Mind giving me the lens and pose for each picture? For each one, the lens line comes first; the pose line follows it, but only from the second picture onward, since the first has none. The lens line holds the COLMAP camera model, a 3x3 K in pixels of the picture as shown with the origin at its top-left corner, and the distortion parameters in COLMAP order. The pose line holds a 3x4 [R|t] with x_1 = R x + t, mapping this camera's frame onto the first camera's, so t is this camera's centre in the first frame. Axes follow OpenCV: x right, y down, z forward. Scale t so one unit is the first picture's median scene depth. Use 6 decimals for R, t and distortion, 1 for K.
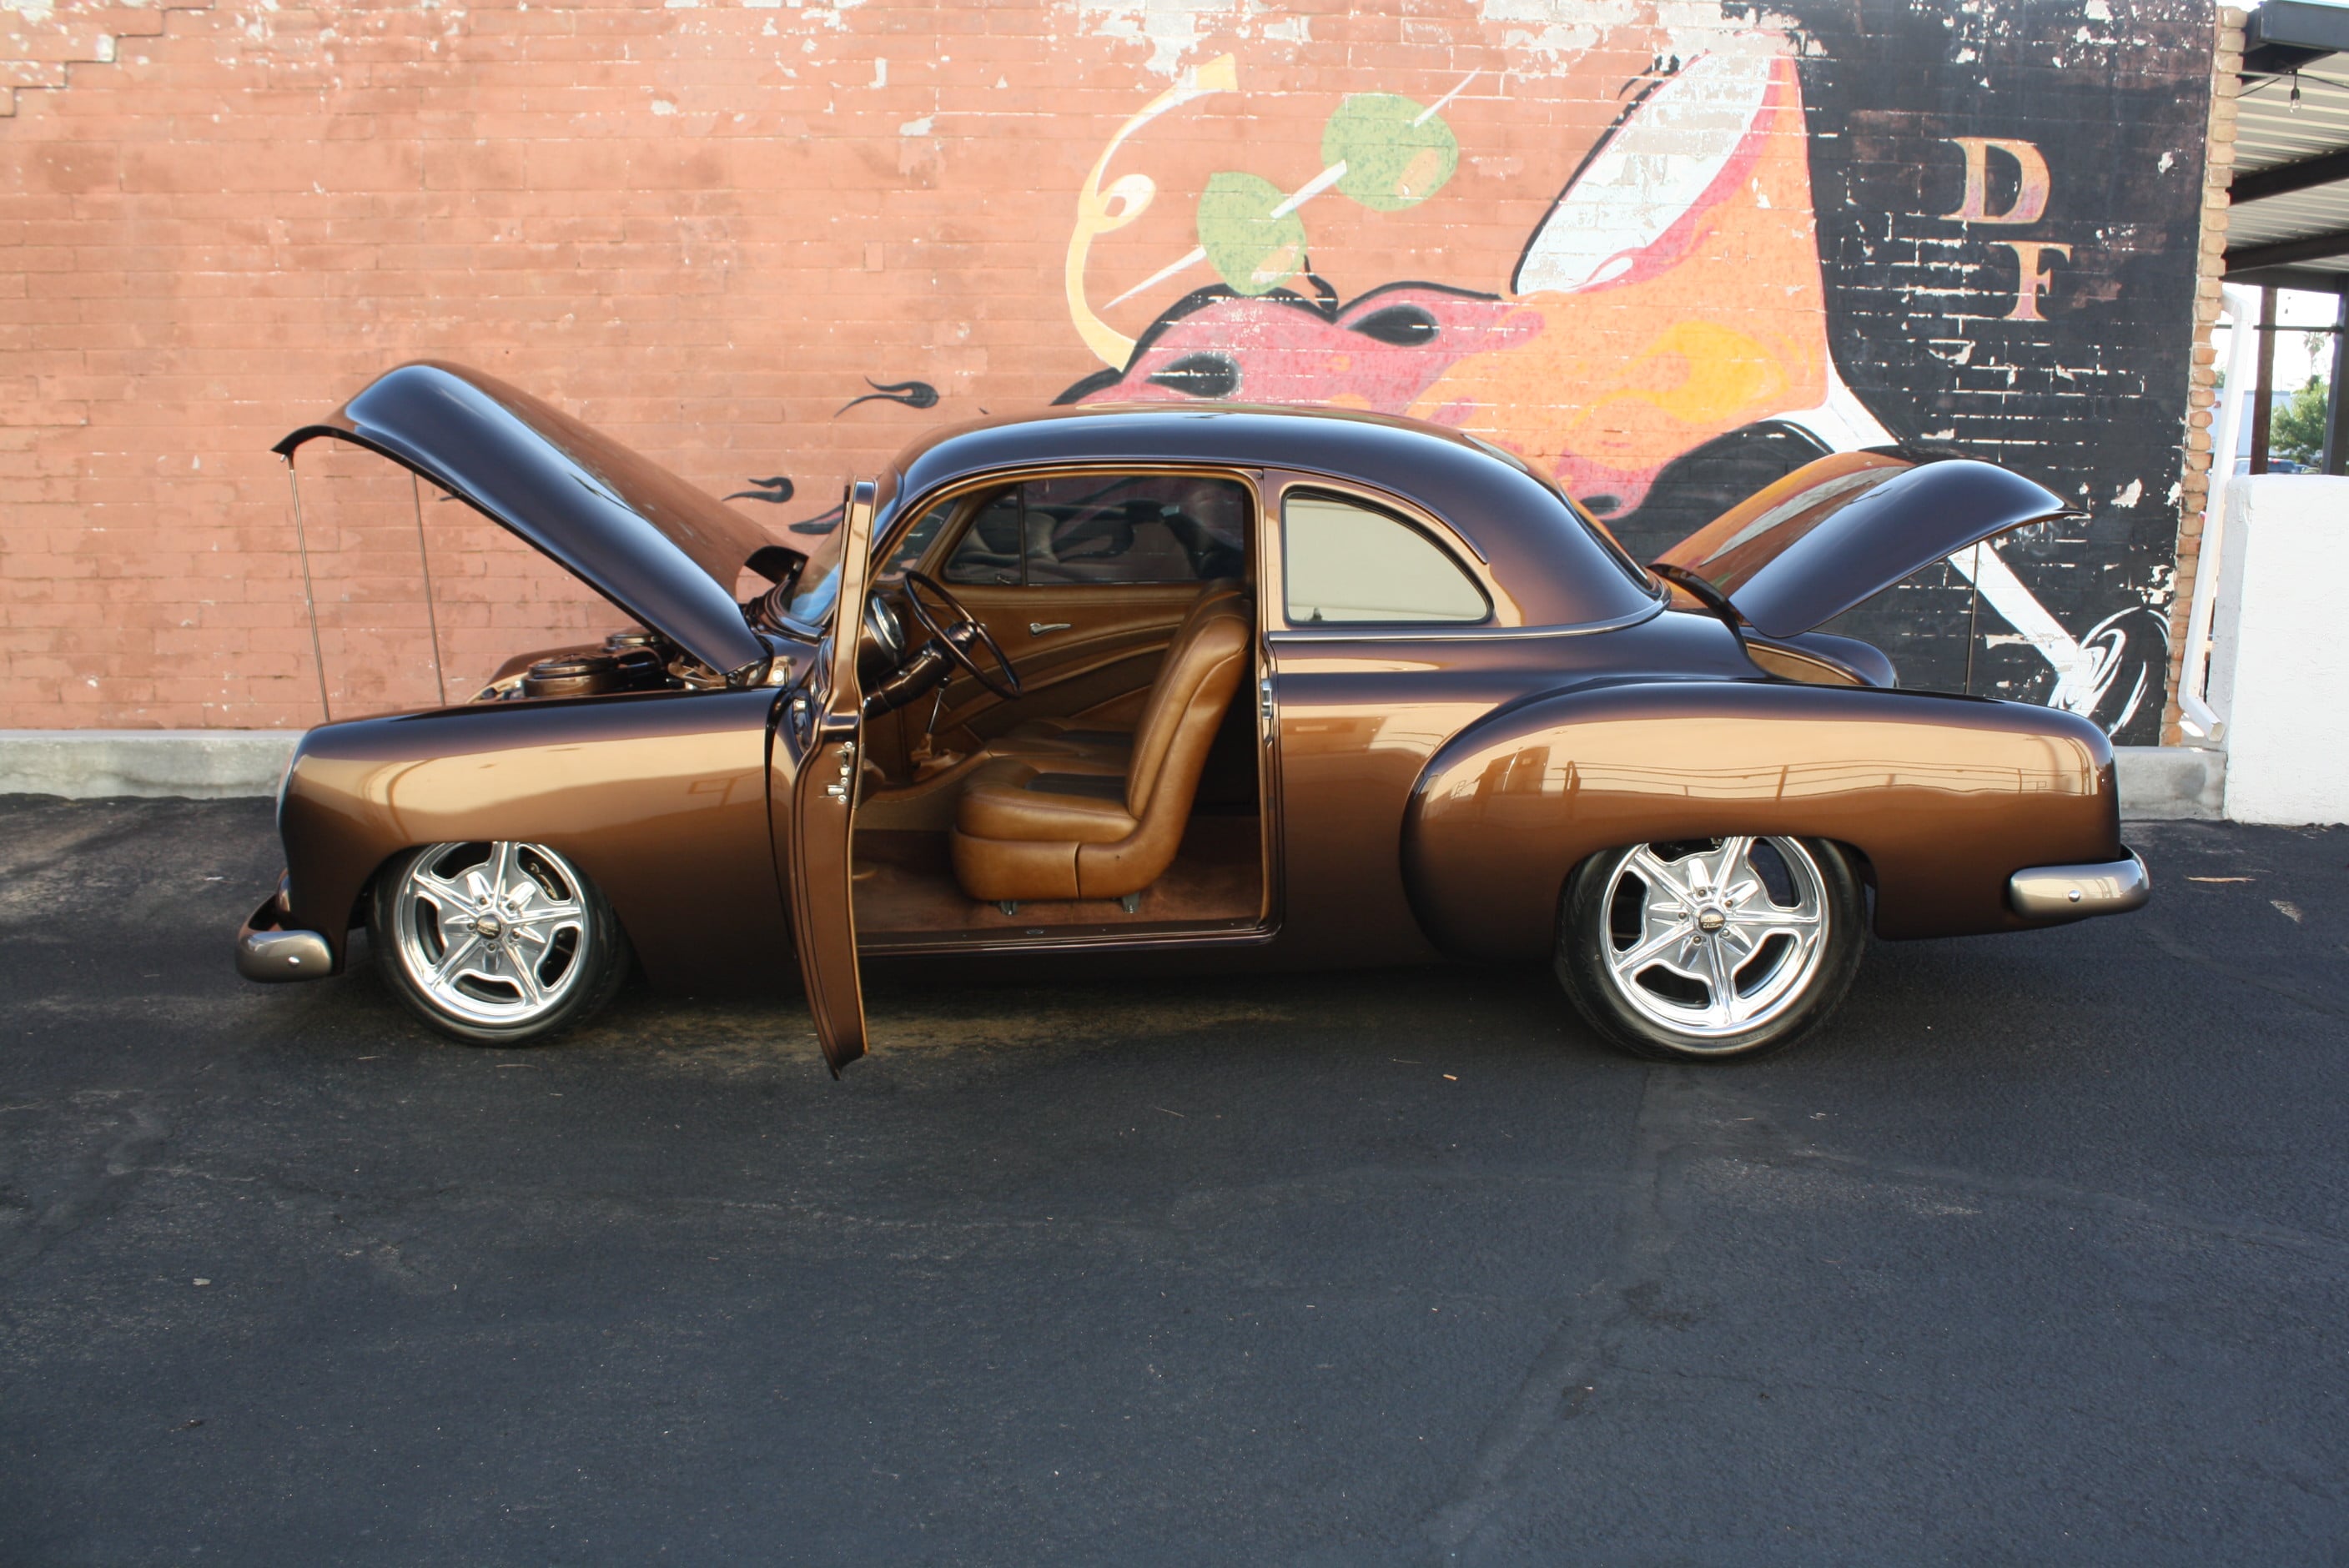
lens RADIAL K [[2011.7, 0, 1203.6], [0, 2011.7, 774.4], [0, 0, 1]] dist [-0.169485, 0.149772]
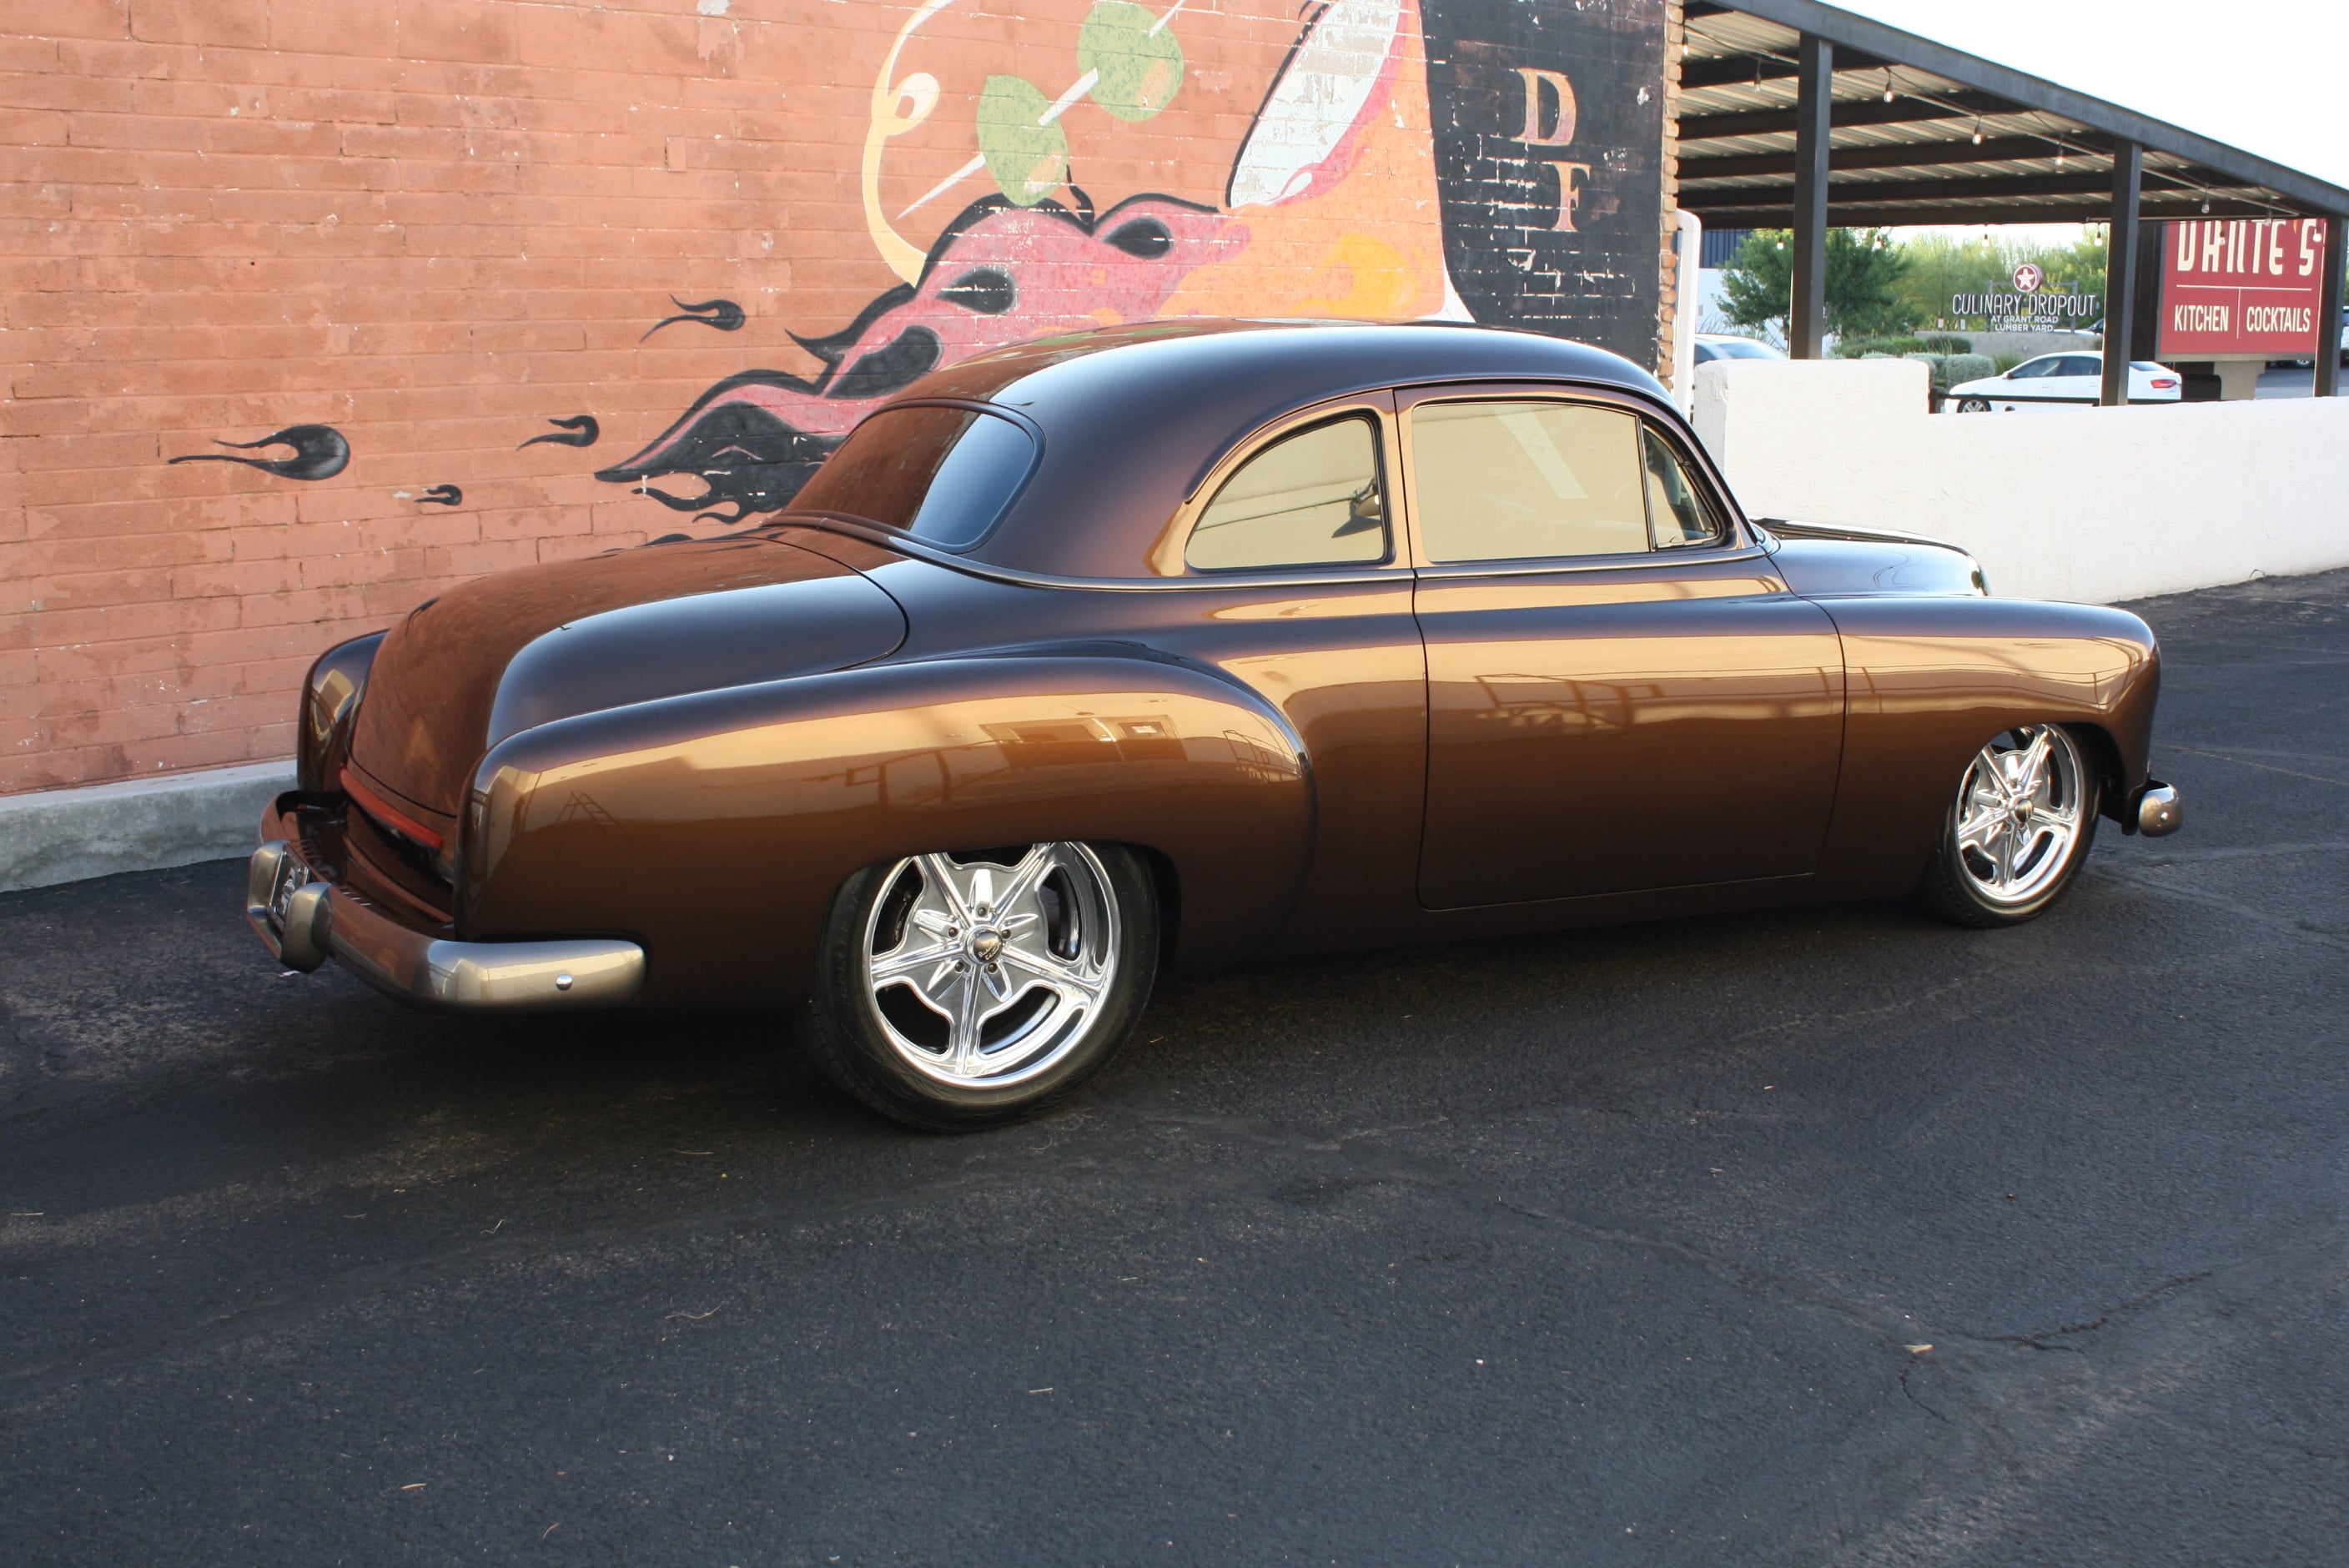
lens RADIAL K [[2397.3, 0, 1203.0], [0, 2397.3, 762.4], [0, 0, 1]] dist [-0.138679, 0.156706]
pose [[0.767407, -0.129159, 0.628016, -0.660713], [0.120398, 0.991105, 0.056712, -0.030545], [-0.629755, 0.032090, 0.776131, 0.069915]]
